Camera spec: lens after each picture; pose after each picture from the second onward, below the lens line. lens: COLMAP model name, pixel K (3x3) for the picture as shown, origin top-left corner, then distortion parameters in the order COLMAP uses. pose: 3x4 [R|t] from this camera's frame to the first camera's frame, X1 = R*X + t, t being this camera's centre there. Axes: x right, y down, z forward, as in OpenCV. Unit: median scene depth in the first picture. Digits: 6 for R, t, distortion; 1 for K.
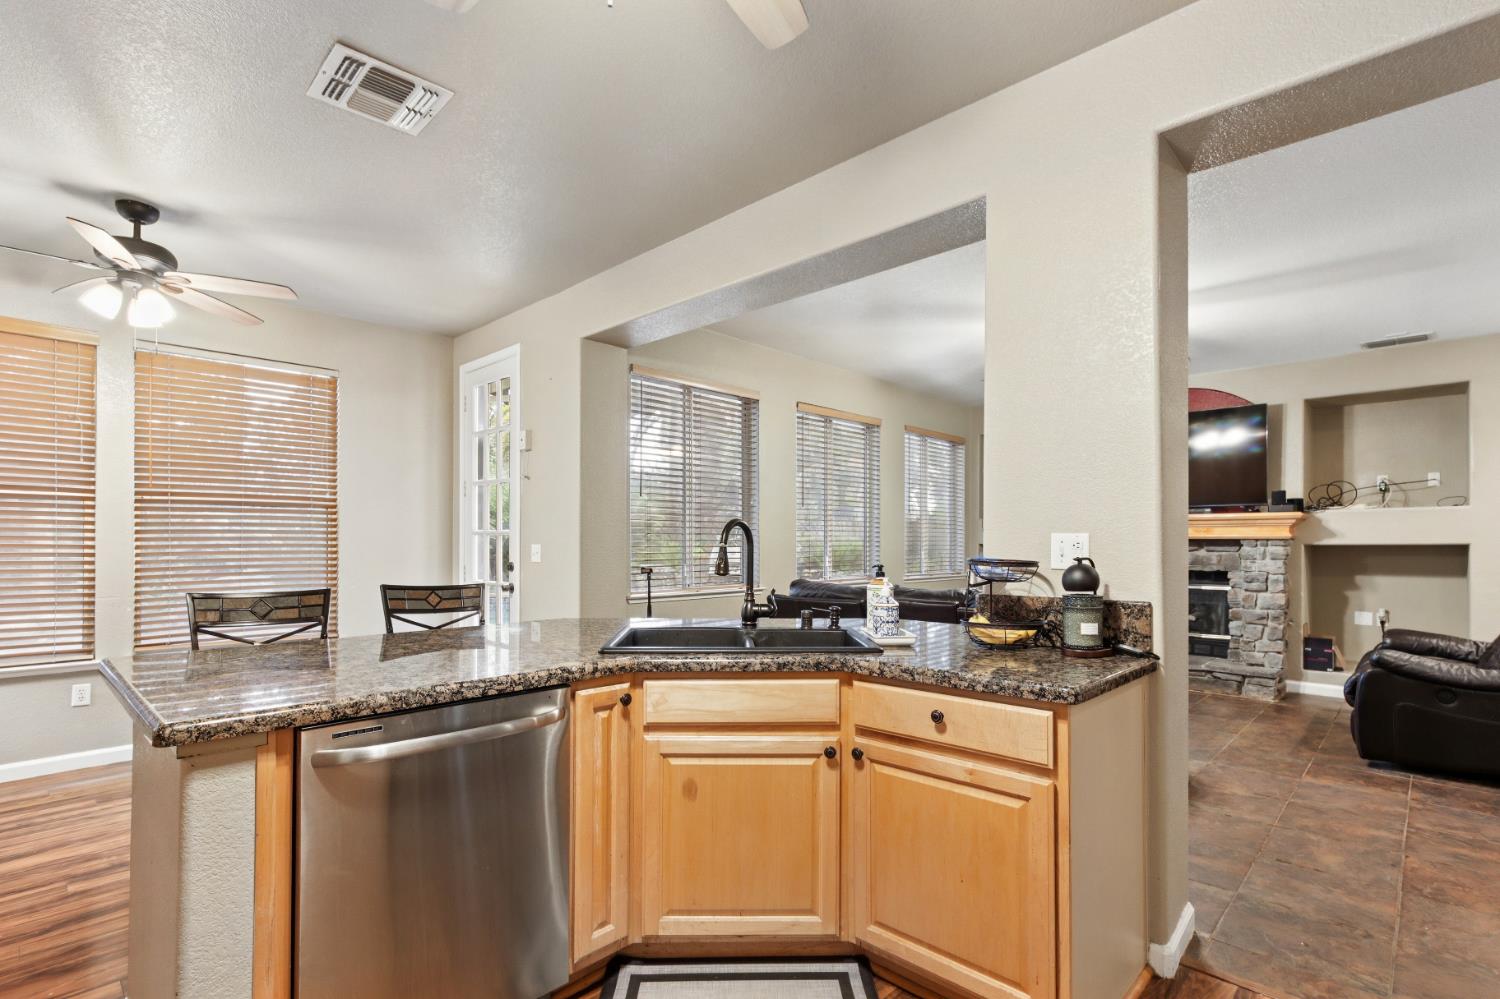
lens RADIAL K [[706.8, 0, 750.0], [0, 706.8, 528.8], [0, 0, 1]] dist [-0.001115, -0.000541]
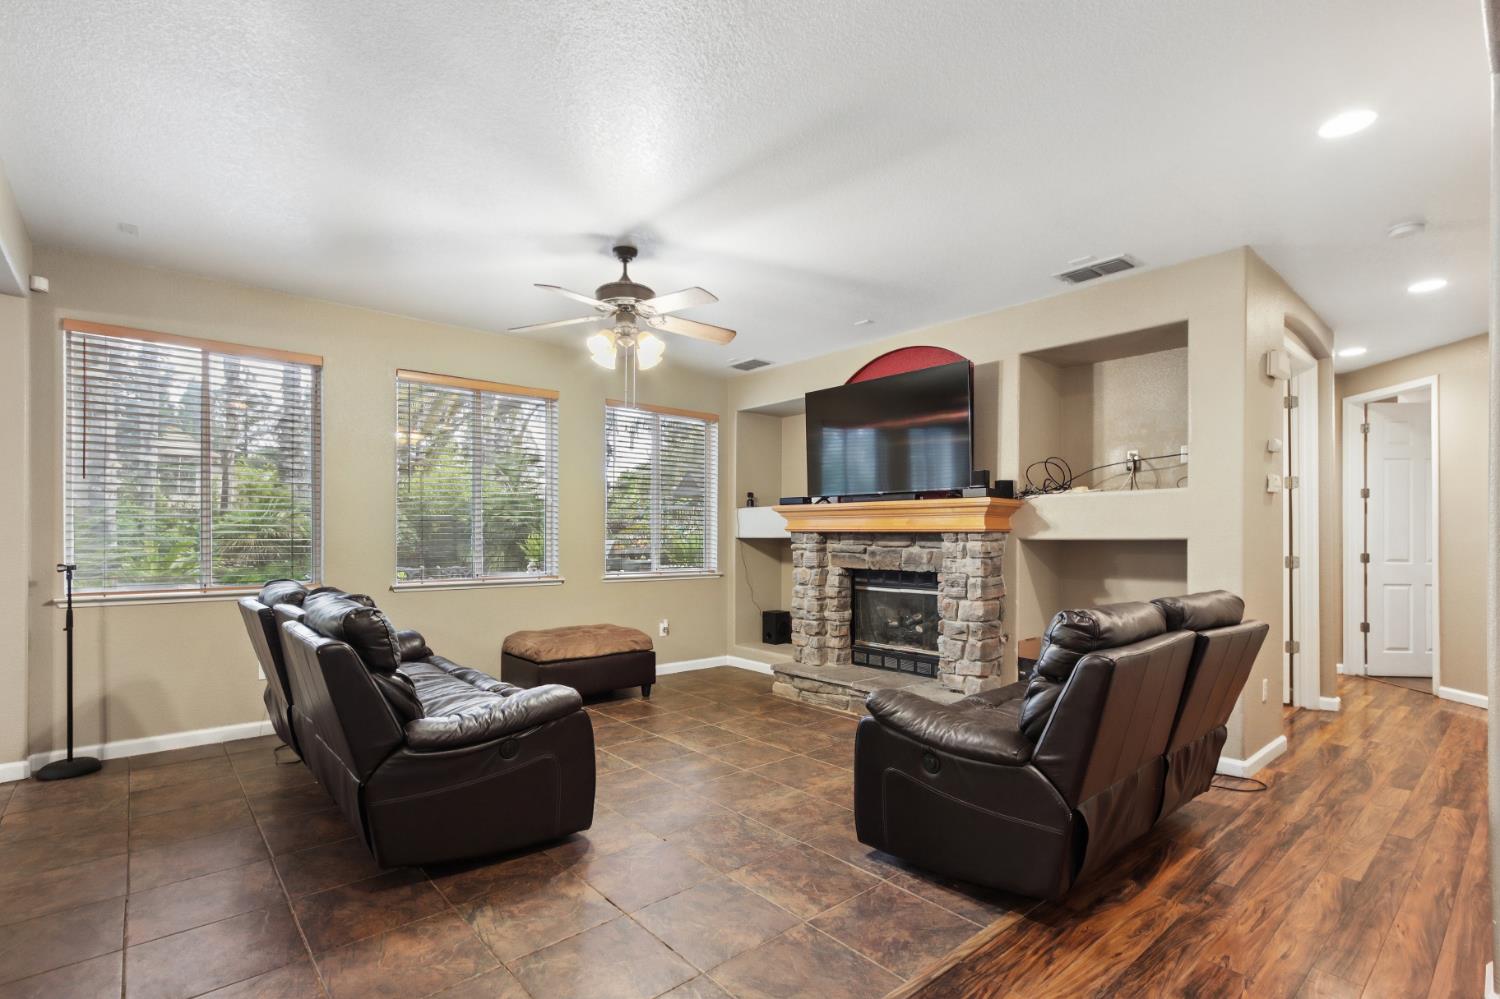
lens RADIAL K [[706.8, 0, 750.0], [0, 706.8, 528.8], [0, 0, 1]] dist [-0.001115, -0.000541]
pose [[0.996813, 0.001081, -0.079762, 0.552774], [-0.000561, 0.999978, 0.006547, 0.006091], [0.079768, -0.006481, 0.996792, 0.198510]]
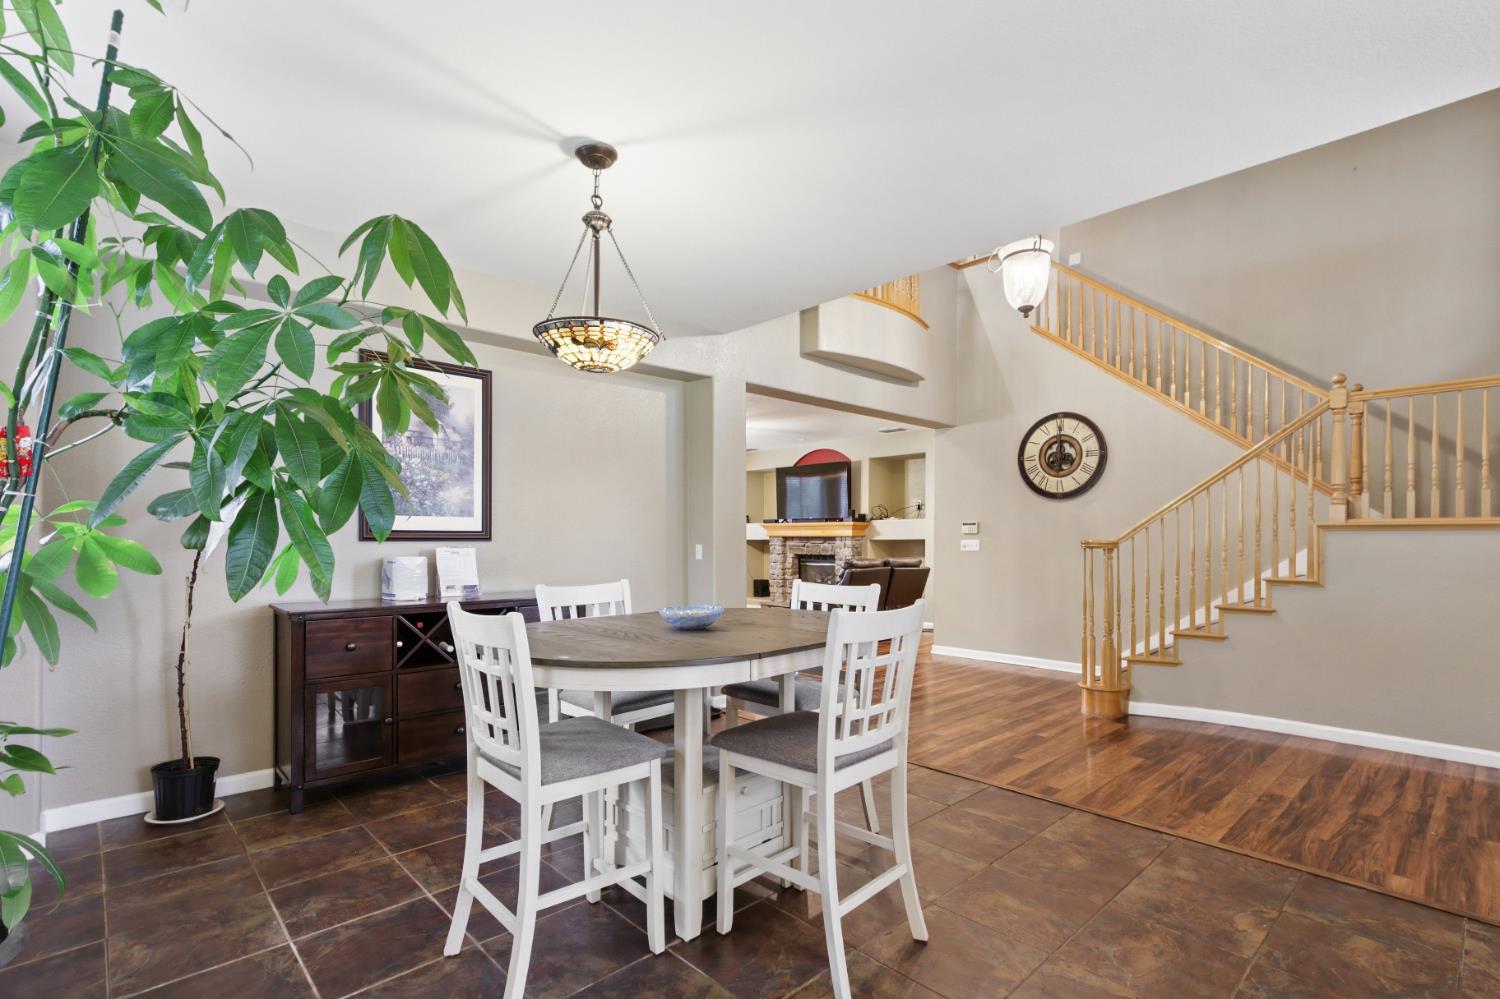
lens RADIAL K [[706.8, 0, 750.0], [0, 706.8, 528.8], [0, 0, 1]] dist [-0.001115, -0.000541]
pose [[0.998804, -0.000792, -0.048889, 0.574827], [0.000732, 0.999999, -0.001251, -0.003052], [0.048890, 0.001213, 0.998803, -0.803359]]
